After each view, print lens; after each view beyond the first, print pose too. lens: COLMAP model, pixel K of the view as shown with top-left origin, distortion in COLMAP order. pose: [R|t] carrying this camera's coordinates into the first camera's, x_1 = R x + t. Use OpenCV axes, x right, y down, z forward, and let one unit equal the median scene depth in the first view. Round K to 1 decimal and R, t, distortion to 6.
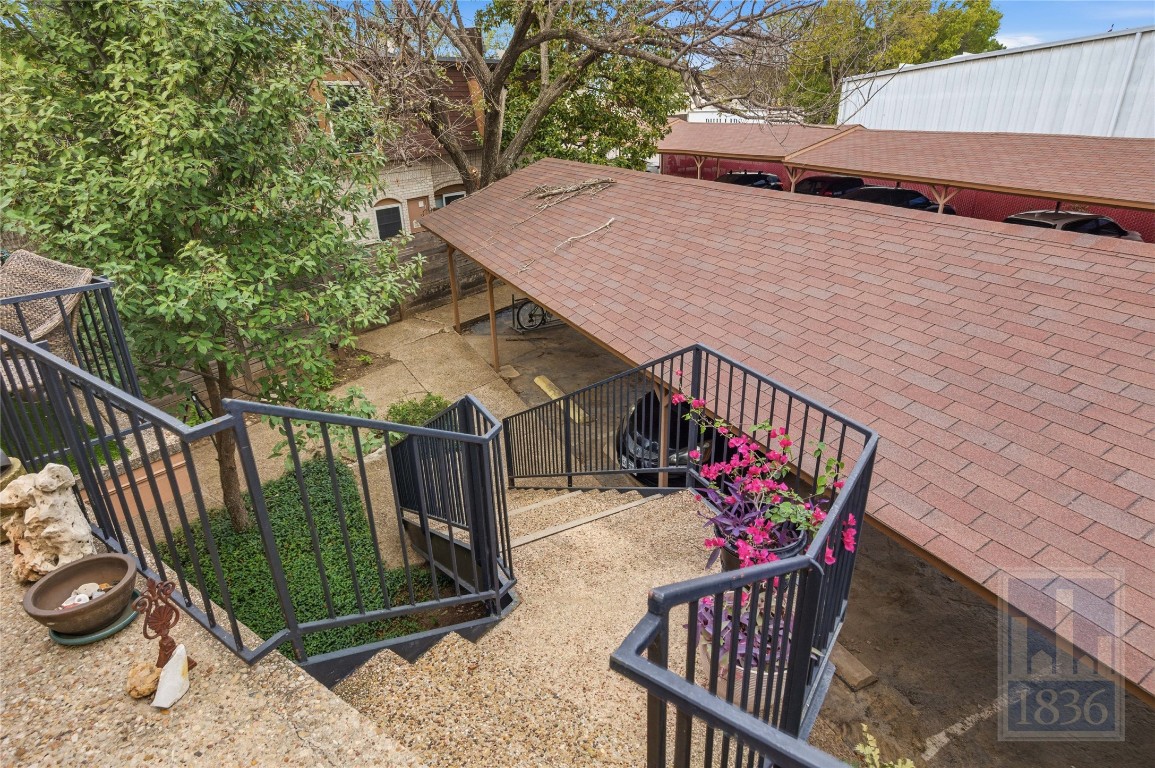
lens RADIAL K [[636.9, 0, 581.9], [0, 636.9, 389.3], [0, 0, 1]] dist [0.007371, -0.001498]
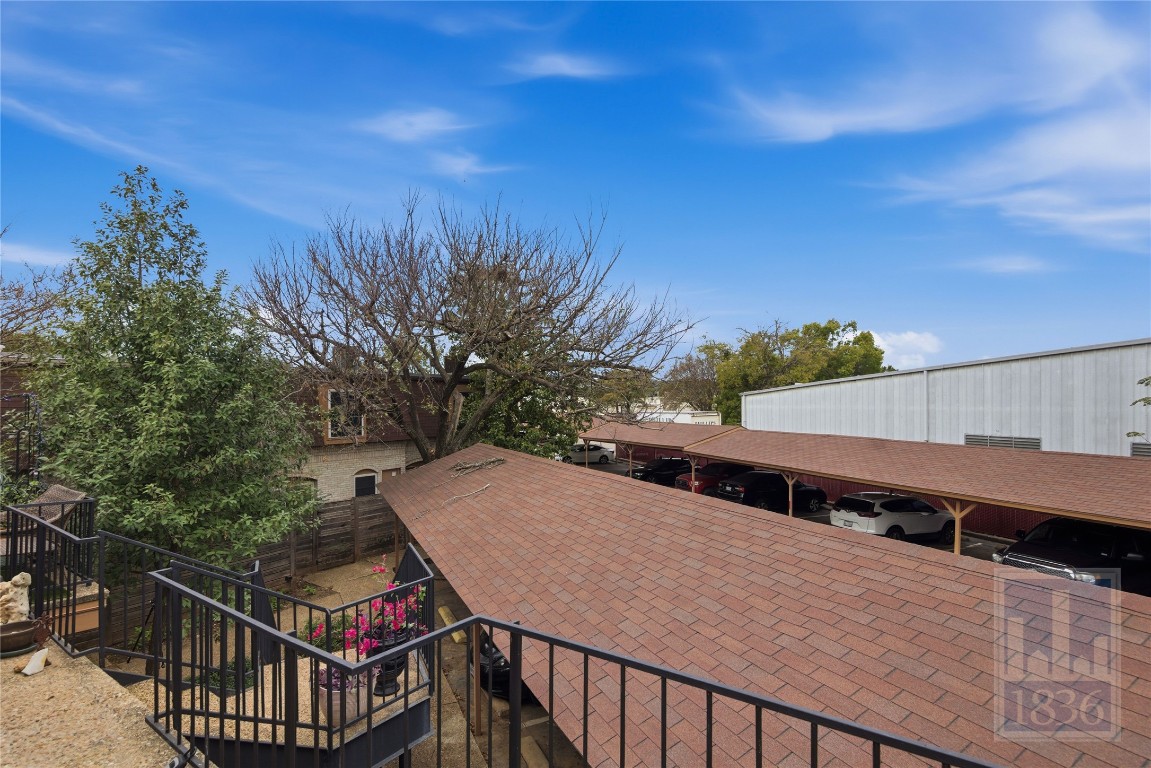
lens RADIAL K [[576.8, 0, 590.8], [0, 576.8, 407.5], [0, 0, 1]] dist [0.005618, -0.002157]
pose [[0.999692, 0.024827, 0.000622, 0.472382], [-0.022527, 0.917074, -0.398081, 0.147113], [-0.010453, 0.397944, 0.917350, -0.457517]]
